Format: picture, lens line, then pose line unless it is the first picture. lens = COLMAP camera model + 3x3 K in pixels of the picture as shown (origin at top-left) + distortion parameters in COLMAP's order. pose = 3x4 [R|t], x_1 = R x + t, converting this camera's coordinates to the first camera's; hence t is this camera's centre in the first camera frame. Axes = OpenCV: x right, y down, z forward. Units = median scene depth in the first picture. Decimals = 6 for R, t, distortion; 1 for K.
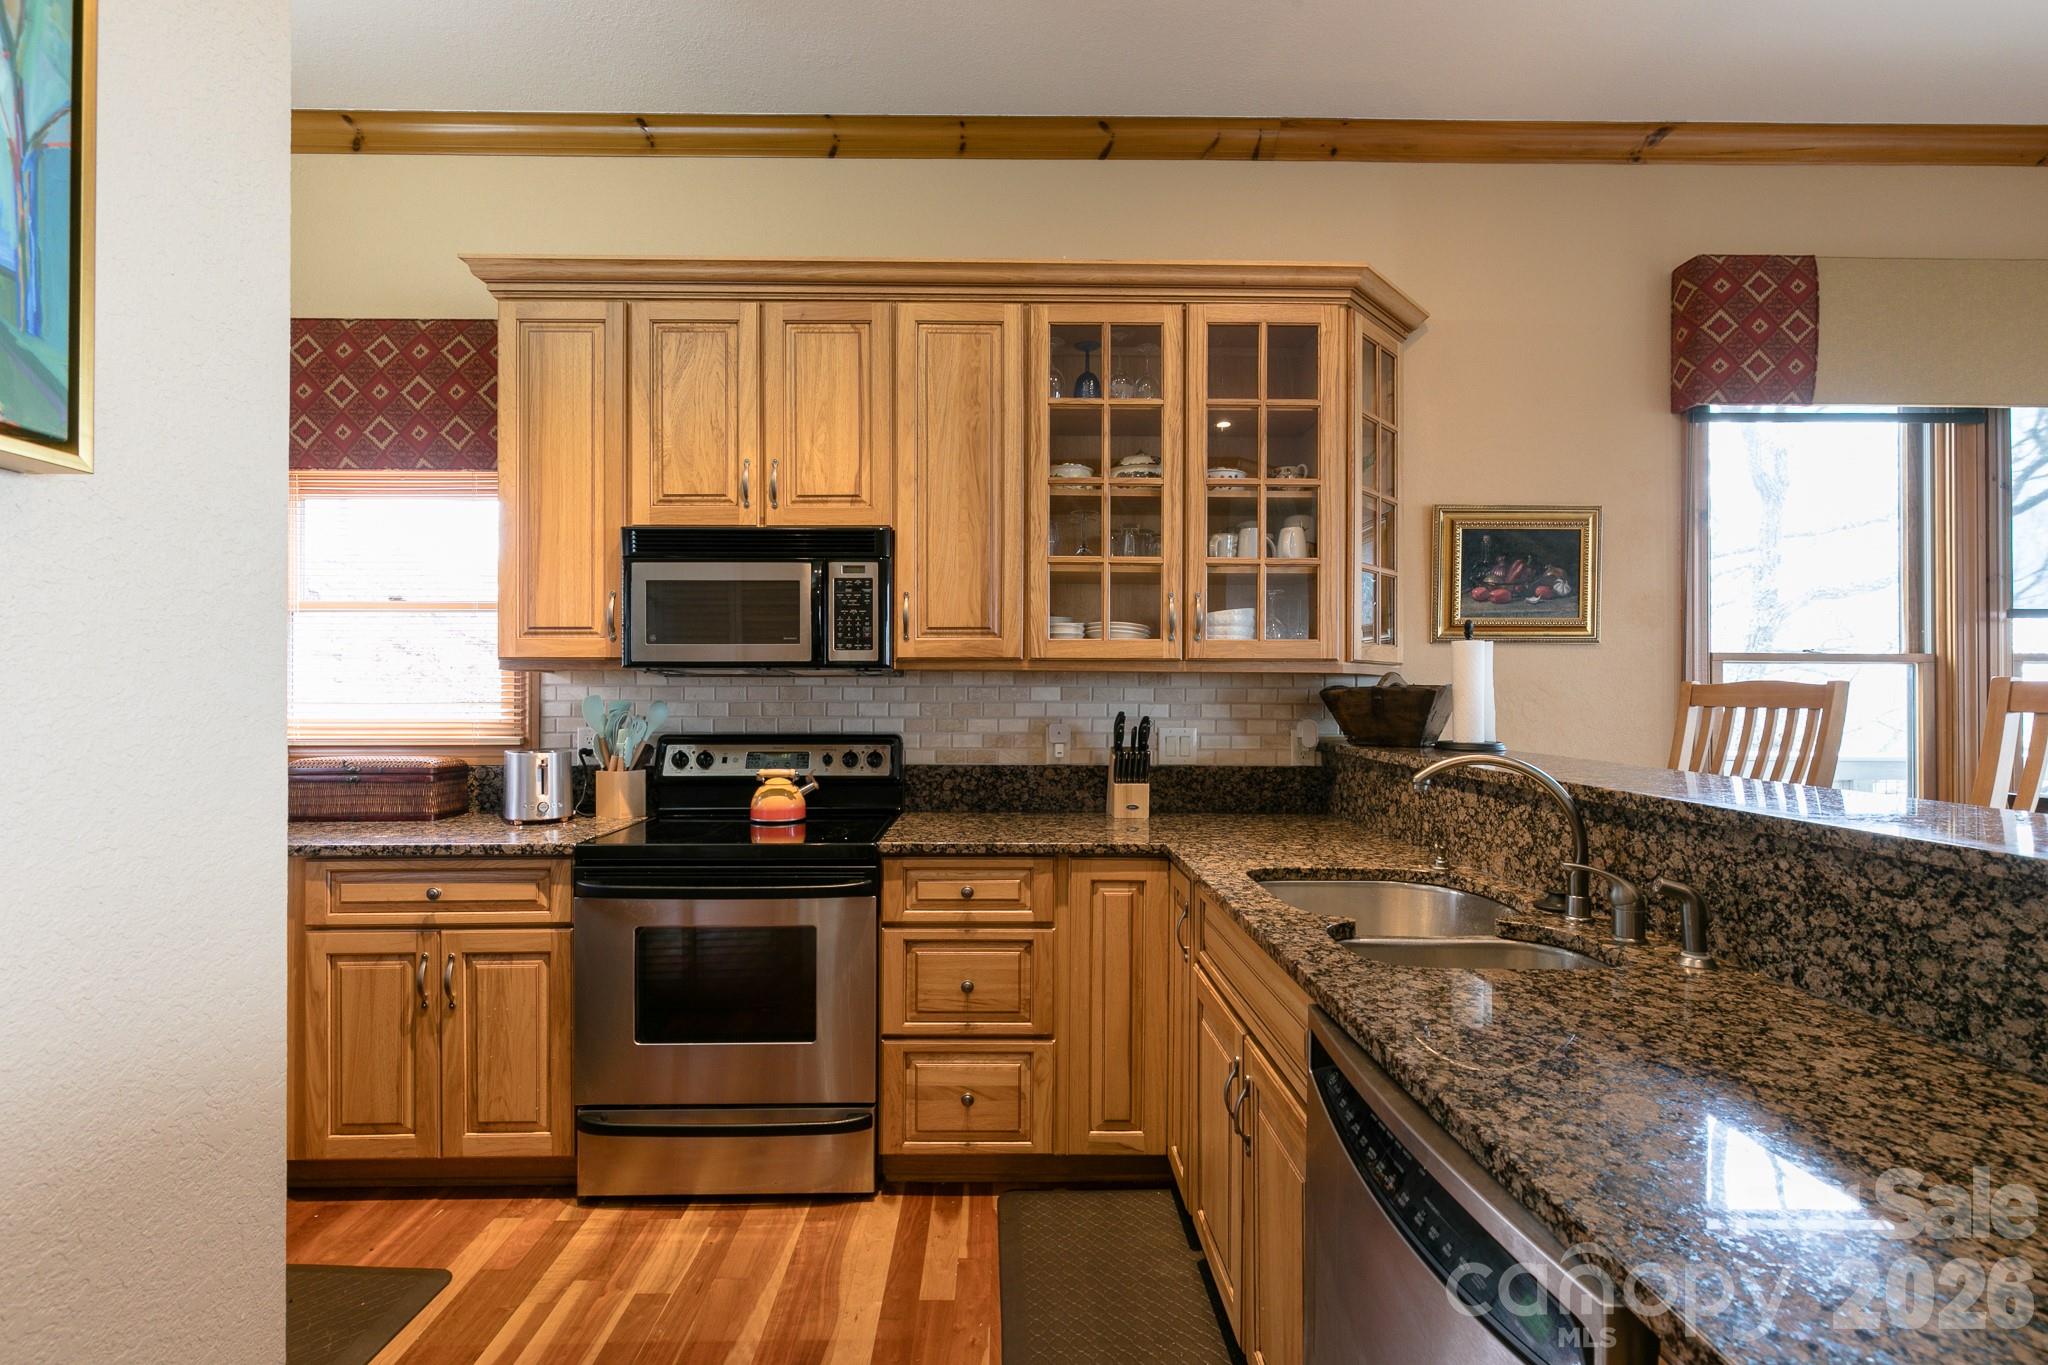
lens RADIAL K [[915.8, 0, 1014.1], [0, 915.8, 694.8], [0, 0, 1]] dist [0.008026, -0.002183]
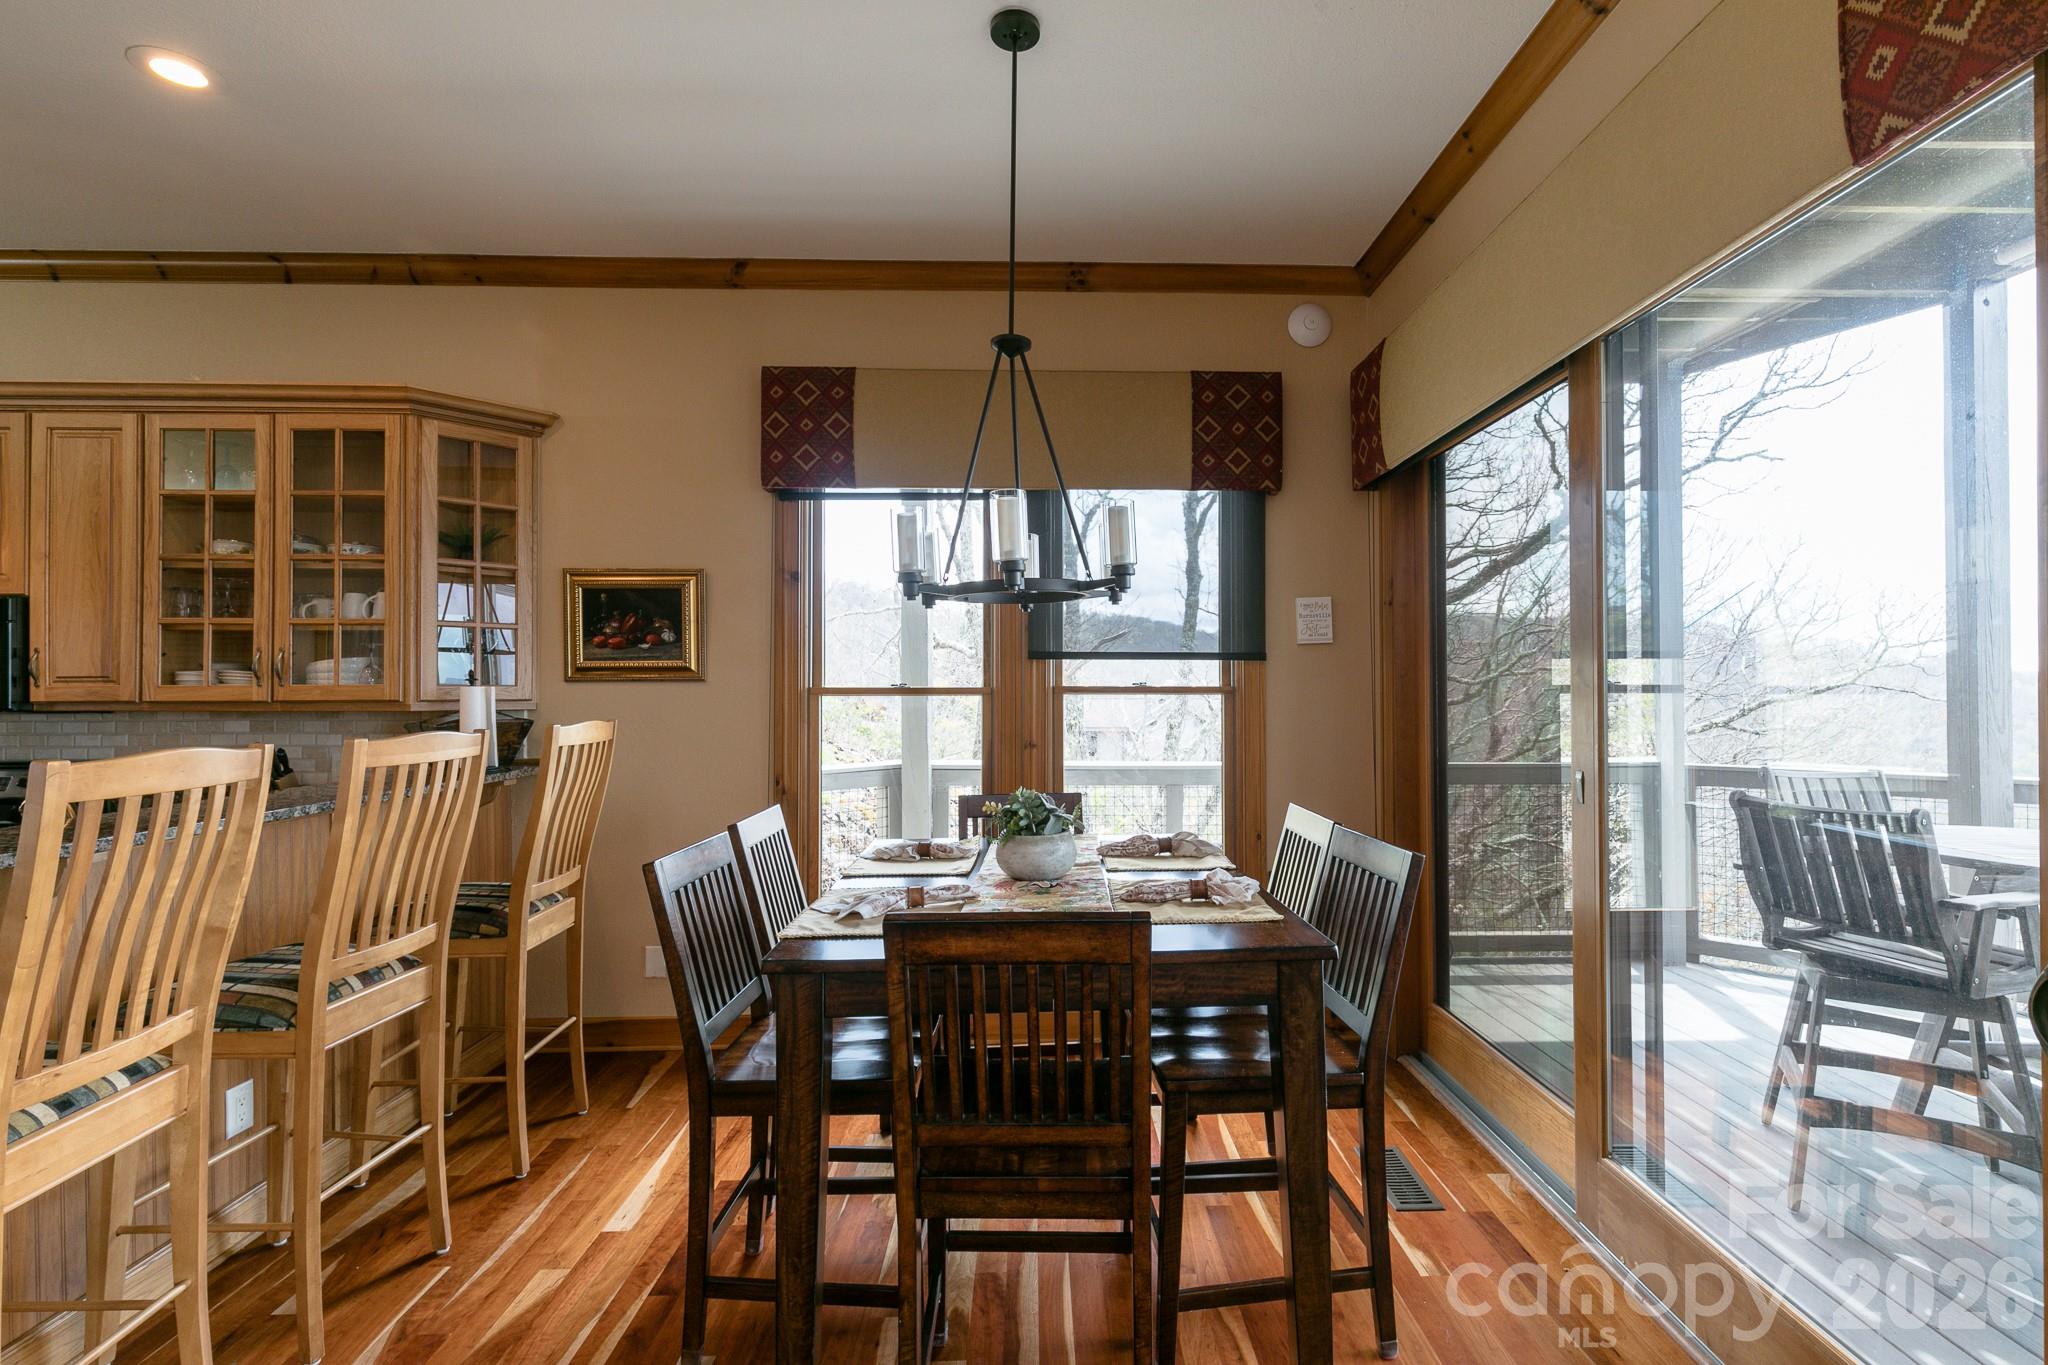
lens RADIAL K [[915.8, 0, 1041.4], [0, 915.8, 685.3], [0, 0, 1]] dist [0.008026, -0.002183]
pose [[0.999874, -0.005684, 0.014821, 1.148405], [0.005747, 0.999975, -0.004218, -0.046594], [-0.014796, 0.004303, 0.999881, -0.240793]]
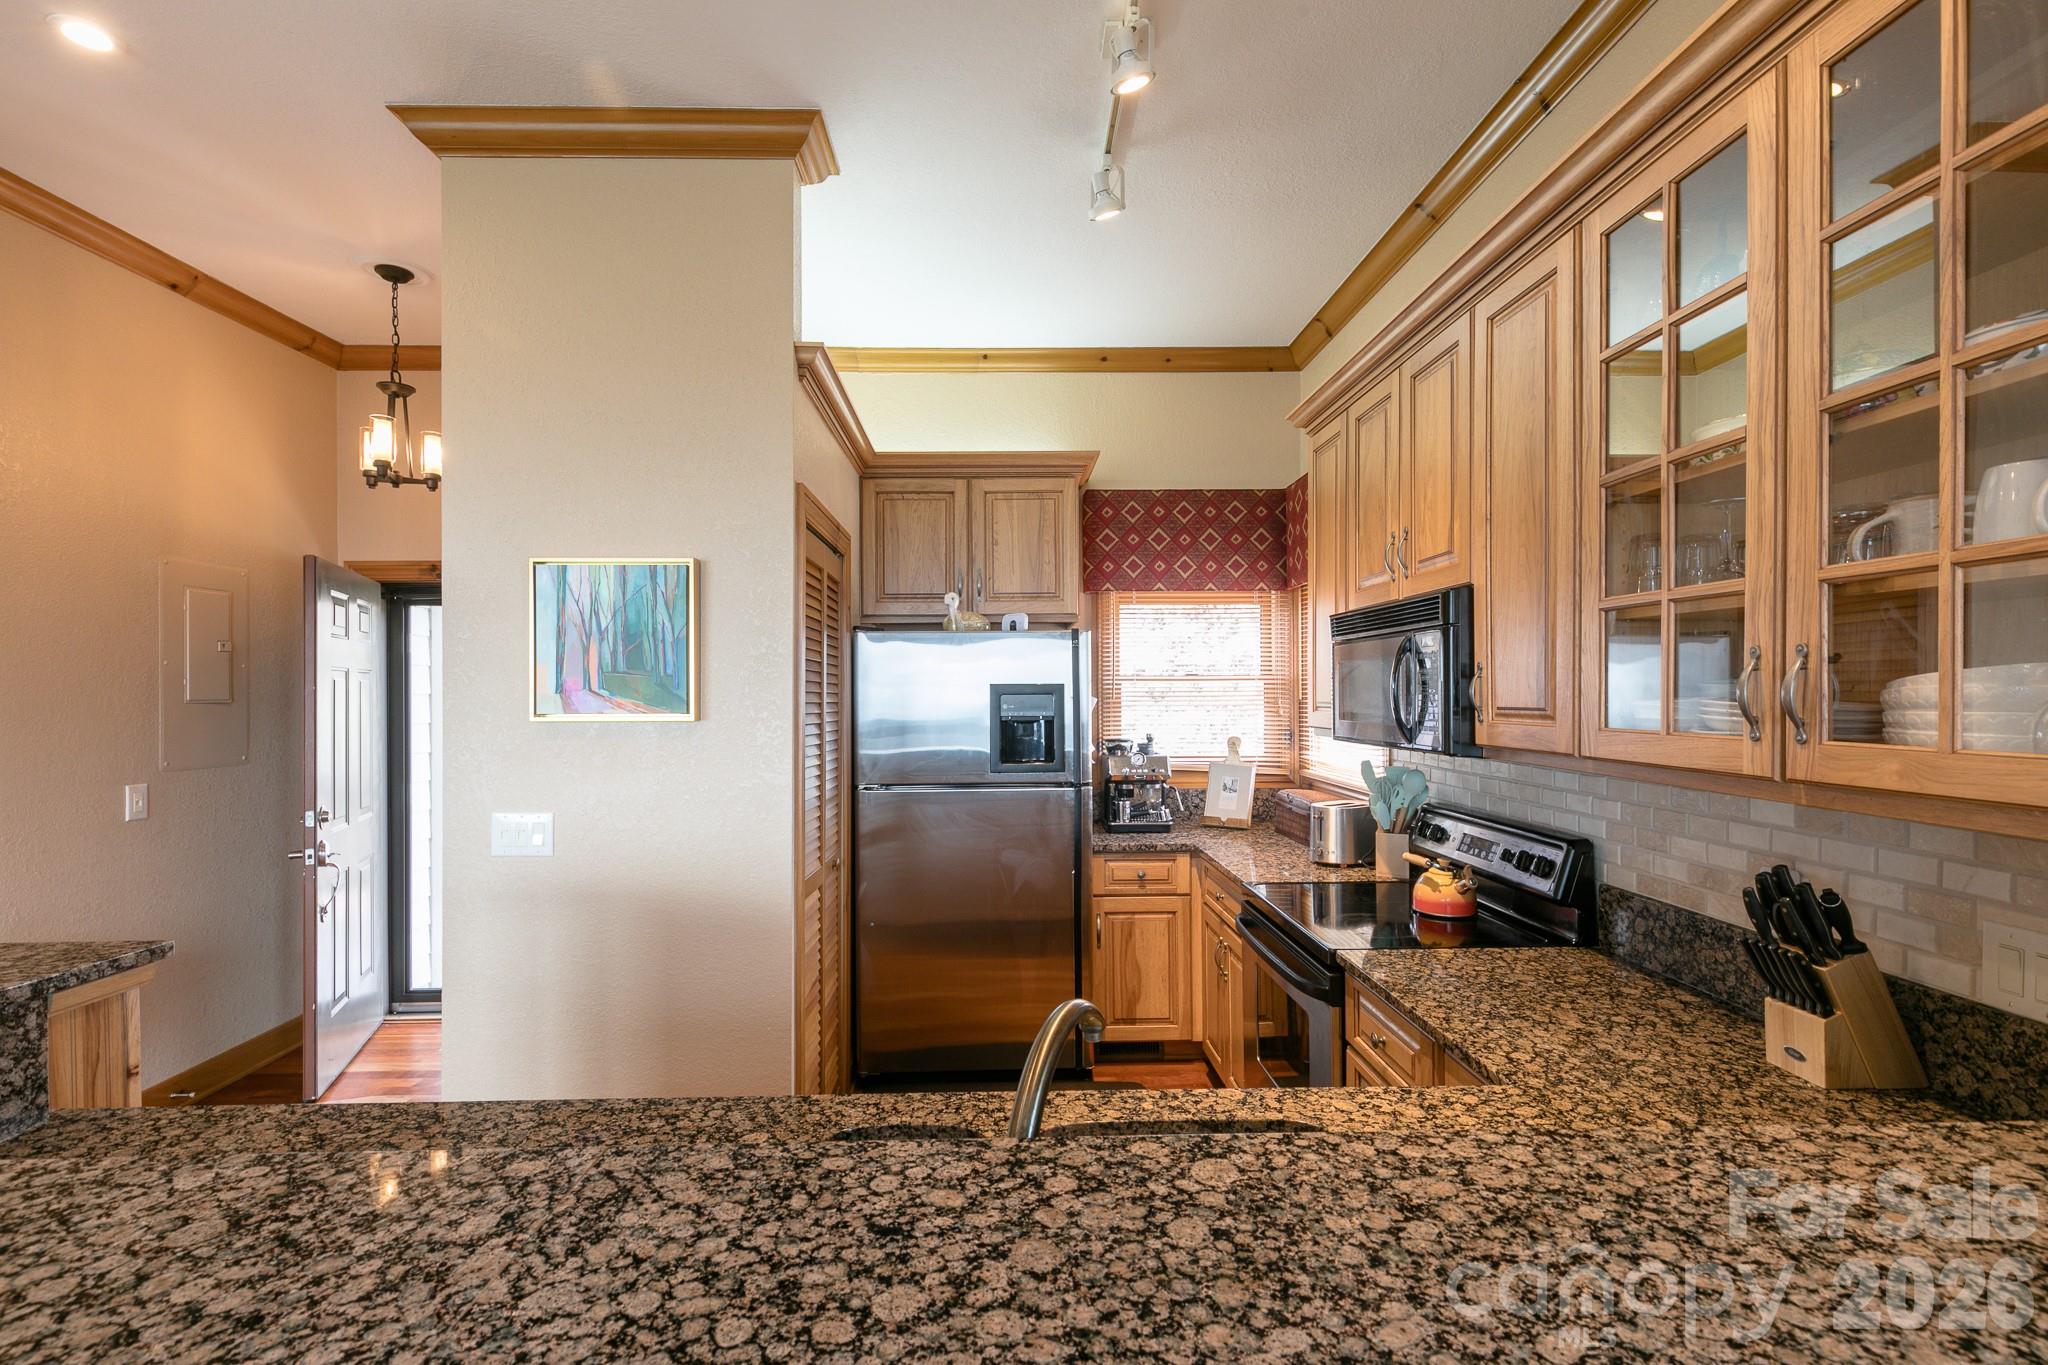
lens RADIAL K [[915.8, 0, 1009.6], [0, 915.8, 691.1], [0, 0, 1]] dist [0.008026, -0.002183]
pose [[0.005613, -0.001761, -0.999983, 0.649224], [0.008266, 0.999964, -0.001715, -0.085039], [0.999950, -0.008256, 0.005628, 0.555397]]
